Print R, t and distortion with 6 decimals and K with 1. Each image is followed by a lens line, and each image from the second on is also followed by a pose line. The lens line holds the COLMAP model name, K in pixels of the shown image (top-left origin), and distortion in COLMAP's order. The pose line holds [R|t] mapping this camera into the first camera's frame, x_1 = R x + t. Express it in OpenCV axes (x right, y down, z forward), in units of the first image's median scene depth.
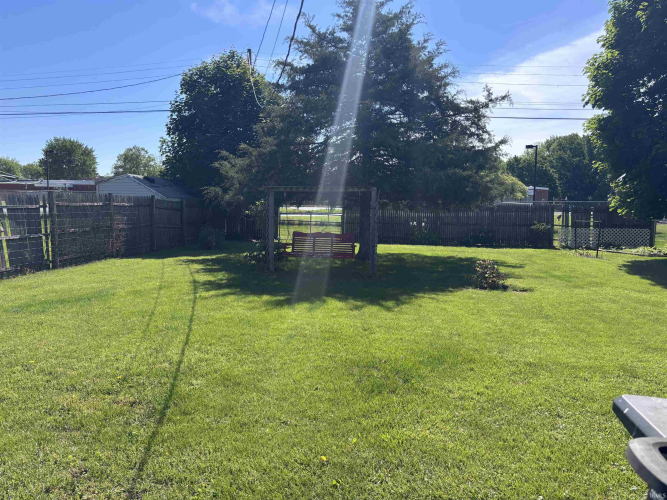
lens RADIAL K [[504.7, 0, 333.1], [0, 504.7, 251.3], [0, 0, 1]] dist [0.039654, -0.019218]
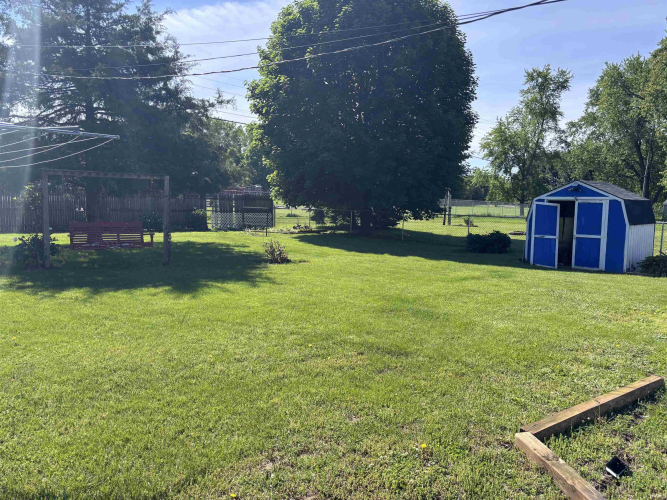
lens RADIAL K [[504.7, 0, 332.7], [0, 504.7, 248.0], [0, 0, 1]] dist [0.039654, -0.019218]
pose [[0.644762, -0.071094, 0.761070, -0.410770], [0.052619, 0.997432, 0.048595, -0.012729], [-0.762570, 0.008715, 0.646846, 0.073926]]
